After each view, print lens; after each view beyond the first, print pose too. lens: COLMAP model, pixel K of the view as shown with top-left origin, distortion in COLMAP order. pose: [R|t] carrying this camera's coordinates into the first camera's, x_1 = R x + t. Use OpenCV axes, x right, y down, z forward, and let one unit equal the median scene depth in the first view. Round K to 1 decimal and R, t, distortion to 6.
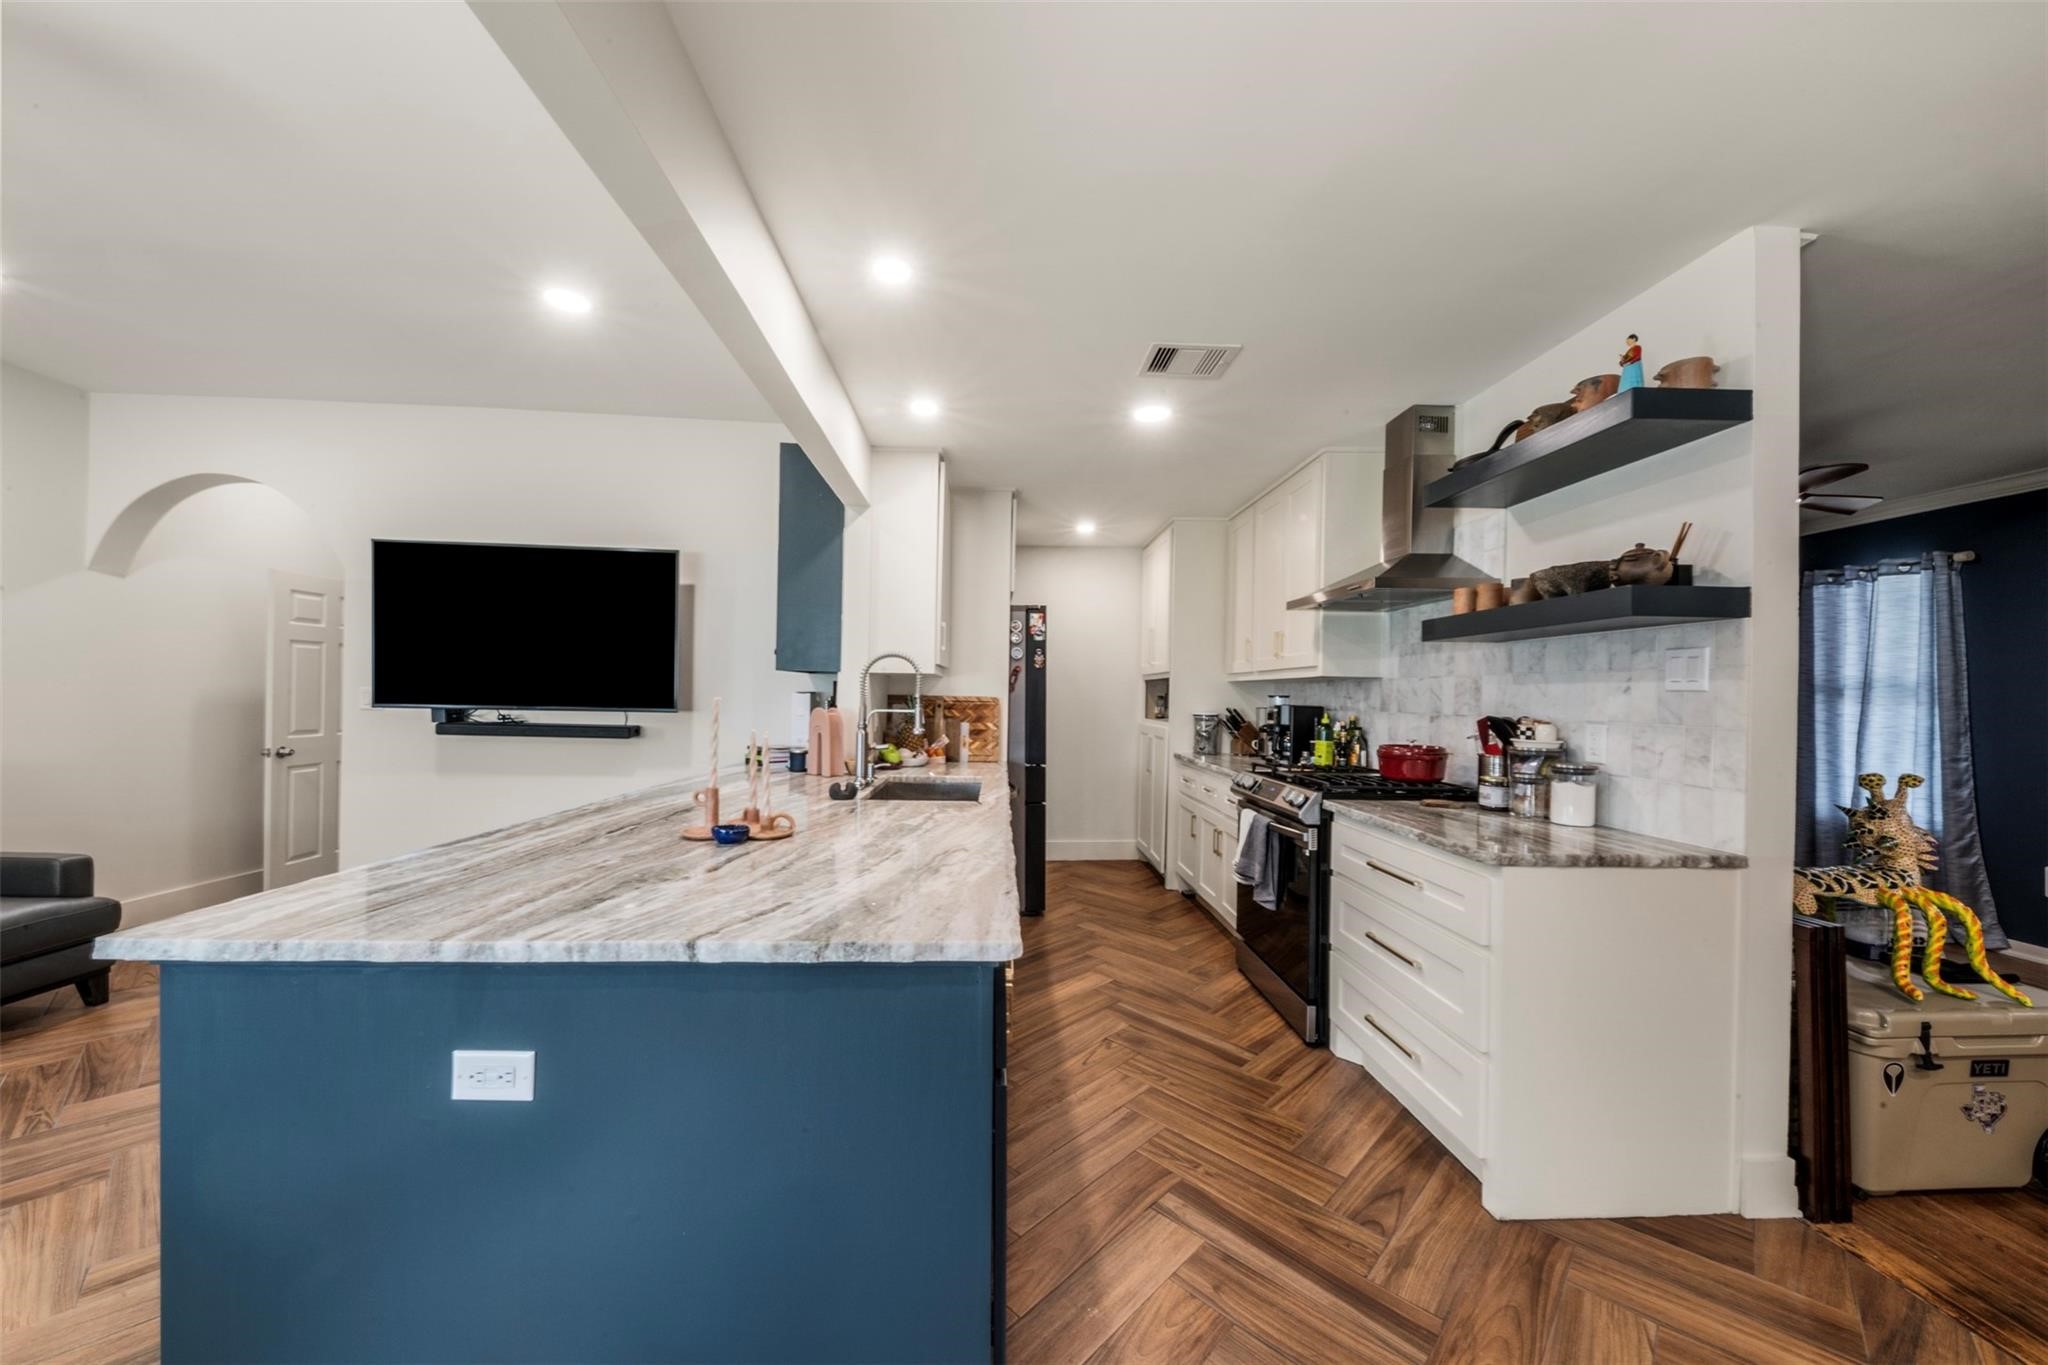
lens RADIAL K [[711.6, 0, 998.0], [0, 711.6, 680.5], [0, 0, 1]] dist [-0.007645, -0.001475]
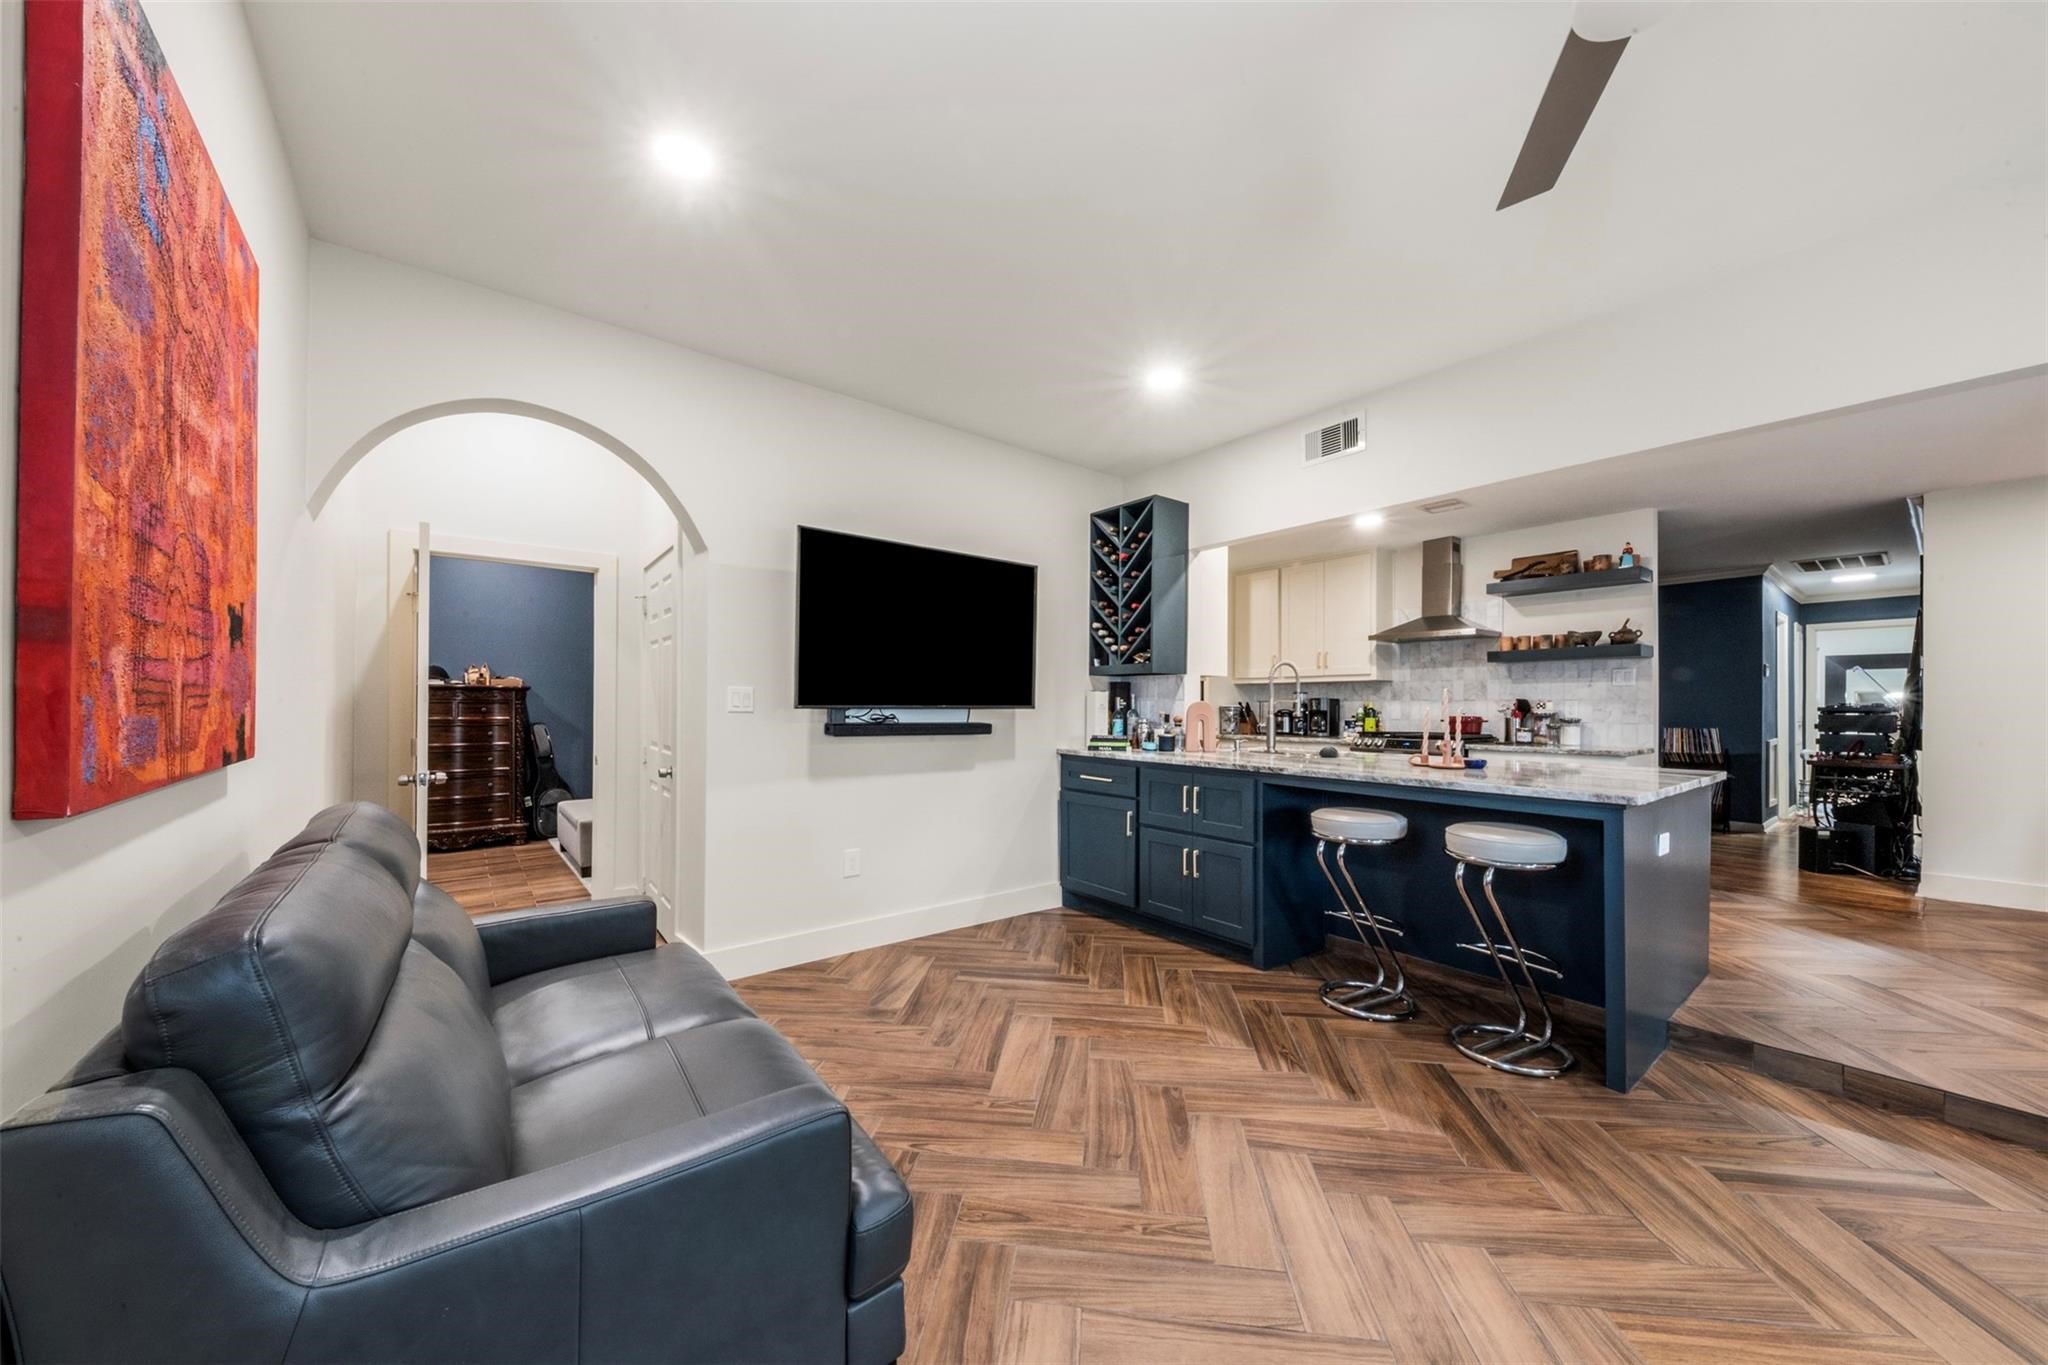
lens RADIAL K [[711.6, 0, 1022.0], [0, 711.6, 700.1], [0, 0, 1]] dist [-0.007645, -0.001475]
pose [[0.823593, -0.010242, 0.567089, -1.482586], [-0.000153, 0.999833, 0.018280, 0.013002], [-0.567182, -0.015142, 0.823454, 0.095575]]
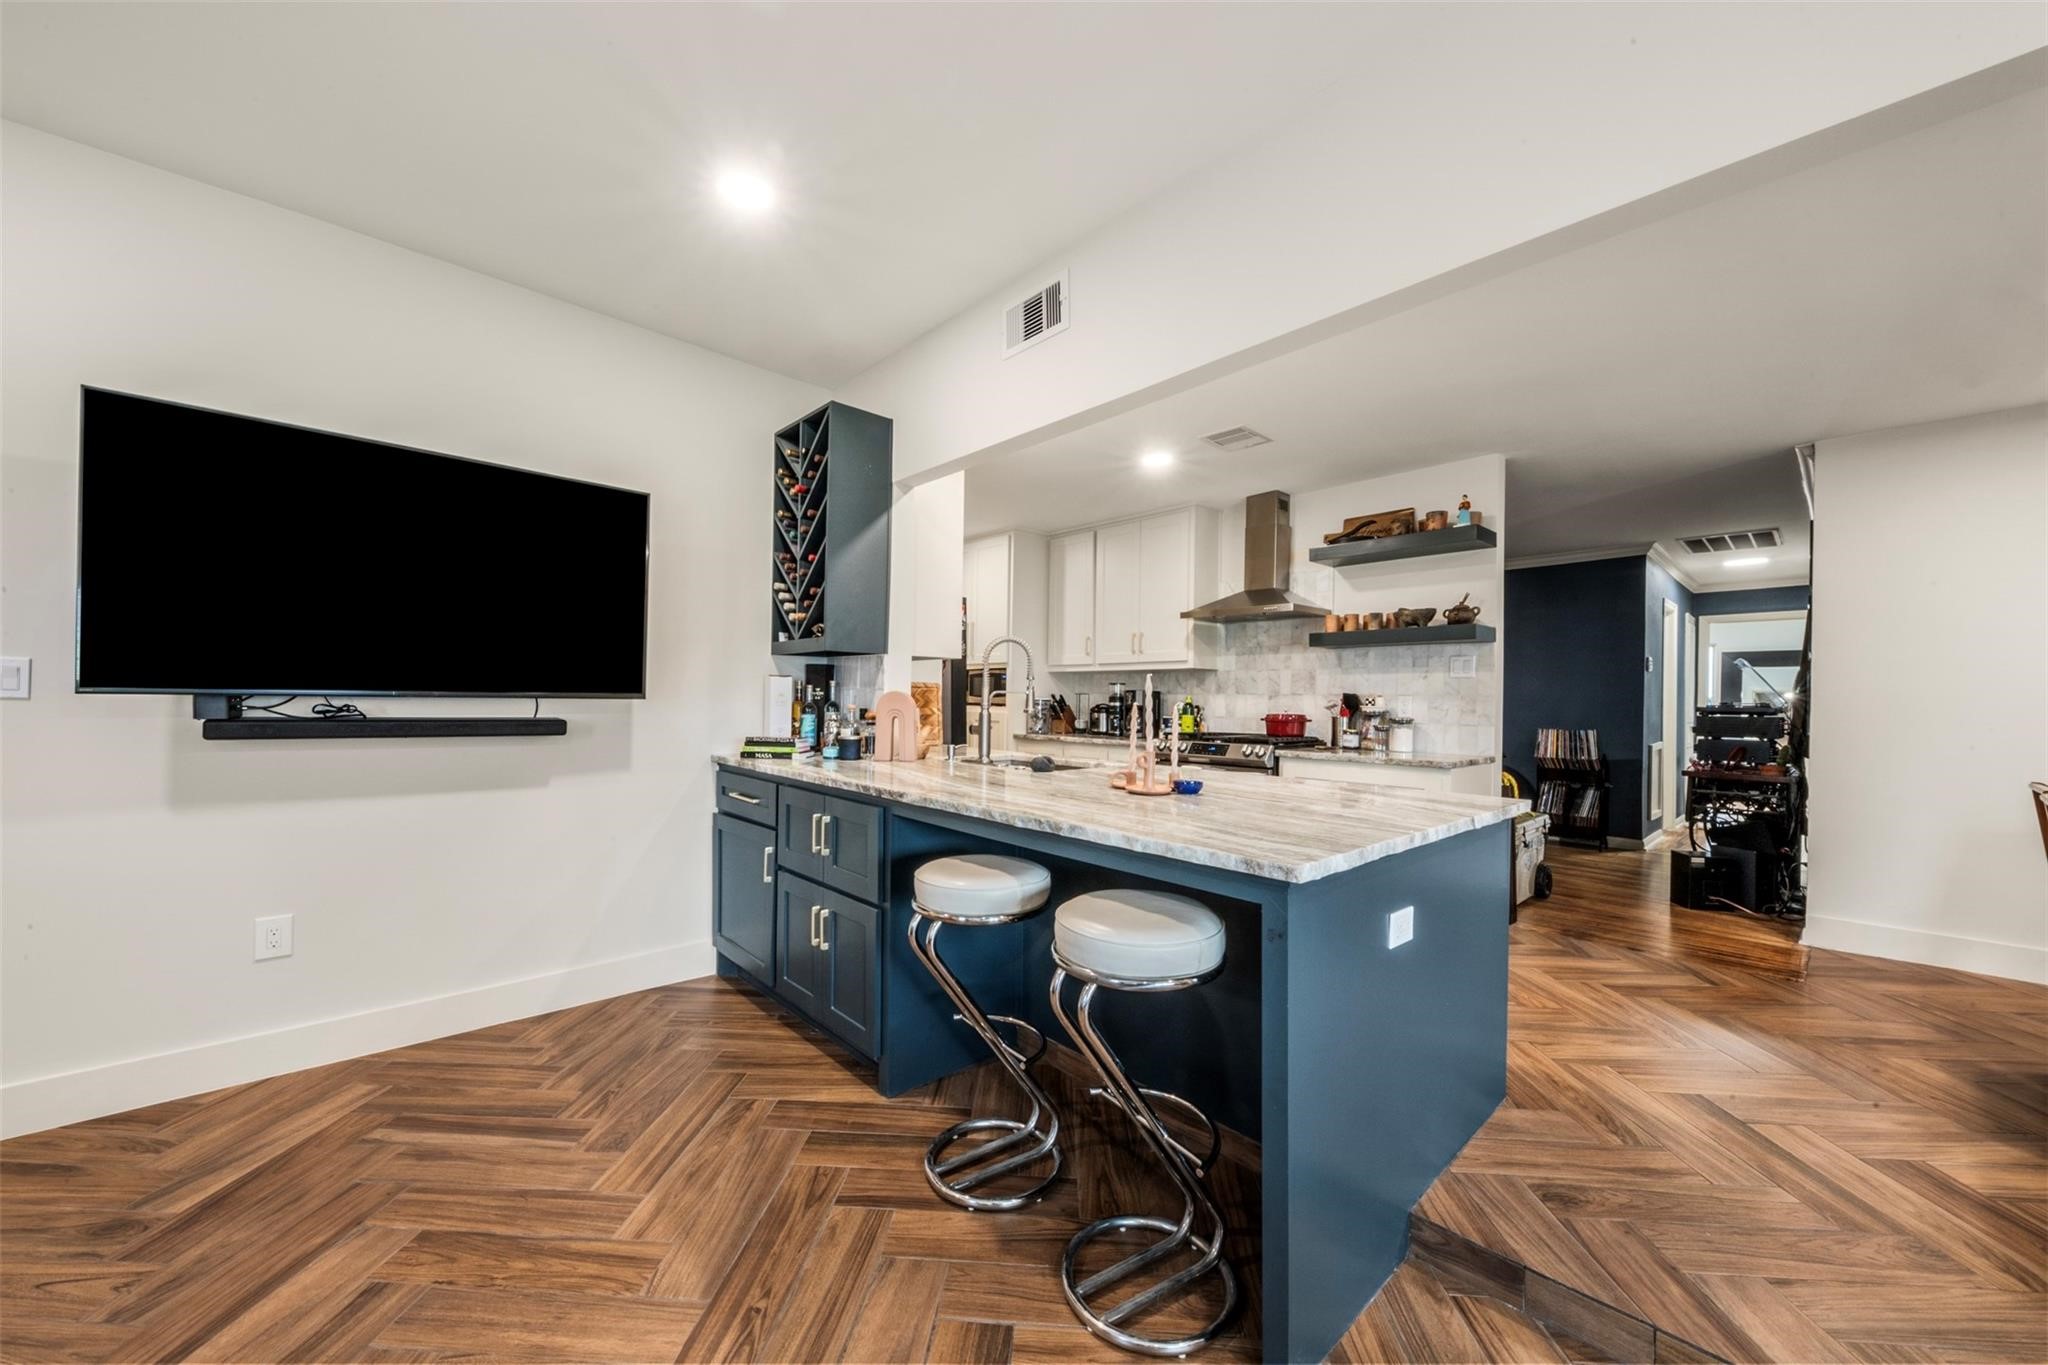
lens RADIAL K [[751.3, 0, 1027.8], [0, 751.3, 690.6], [0, 0, 1]] dist [-0.001833, -0.001319]
pose [[0.766288, -0.000296, 0.642497, -0.881469], [-0.012902, 0.999791, 0.015849, 0.022256], [-0.642368, -0.020434, 0.766124, 0.112732]]
